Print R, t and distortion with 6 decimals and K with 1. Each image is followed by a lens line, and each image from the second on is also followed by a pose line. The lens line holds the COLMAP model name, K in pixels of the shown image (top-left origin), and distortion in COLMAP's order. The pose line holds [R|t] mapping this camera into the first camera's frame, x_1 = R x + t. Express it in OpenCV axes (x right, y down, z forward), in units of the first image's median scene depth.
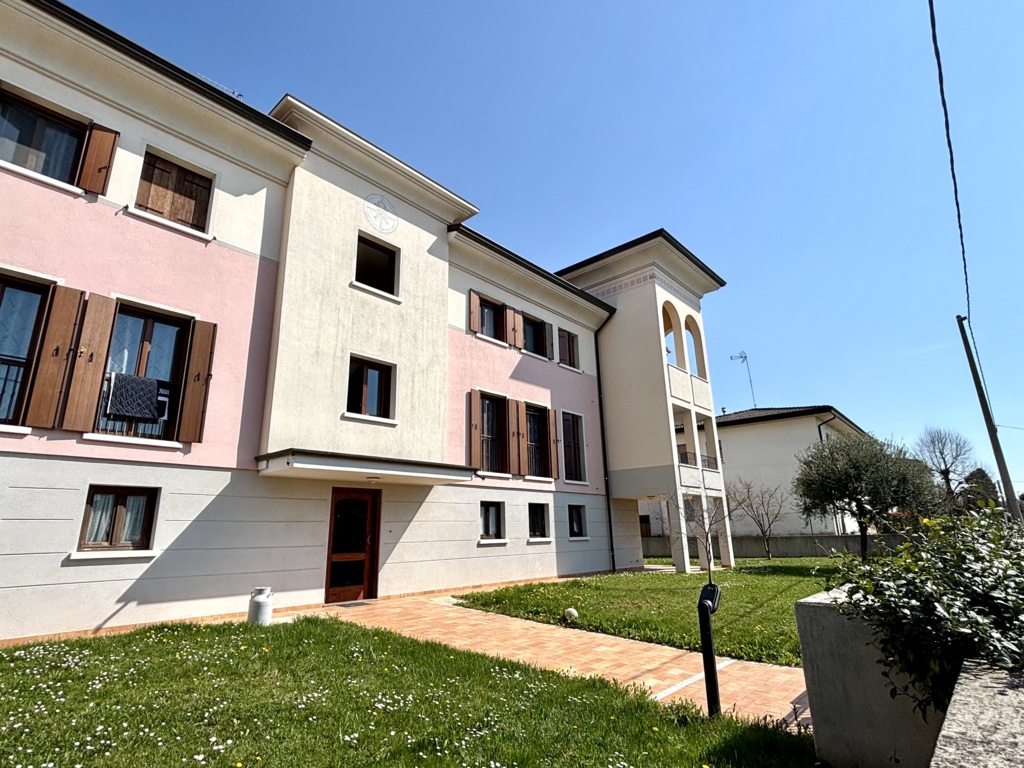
lens RADIAL K [[530.6, 0, 509.1], [0, 530.6, 381.8], [0, 0, 1]] dist [0.023903, -0.000086]
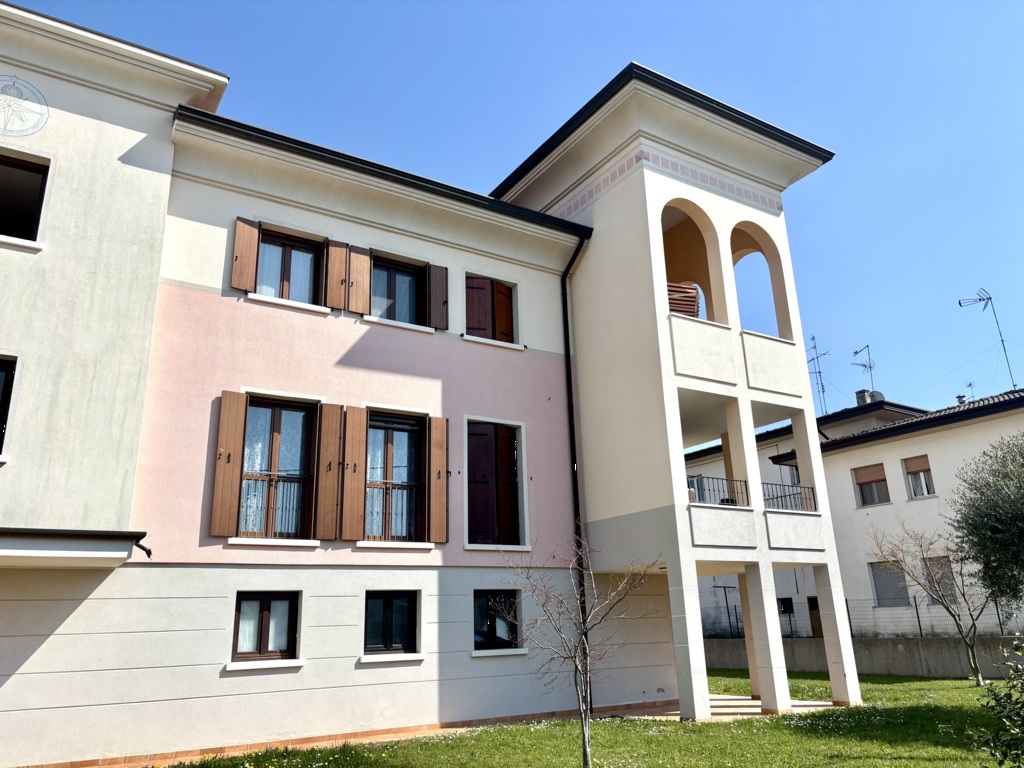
lens RADIAL K [[778.0, 0, 514.1], [0, 778.0, 385.1], [0, 0, 1]] dist [0.013312, -0.009558]
pose [[0.963865, -0.092213, -0.249922, 0.376364], [0.087183, 0.995705, -0.031147, 0.052217], [0.251721, 0.008233, 0.967765, 0.243076]]
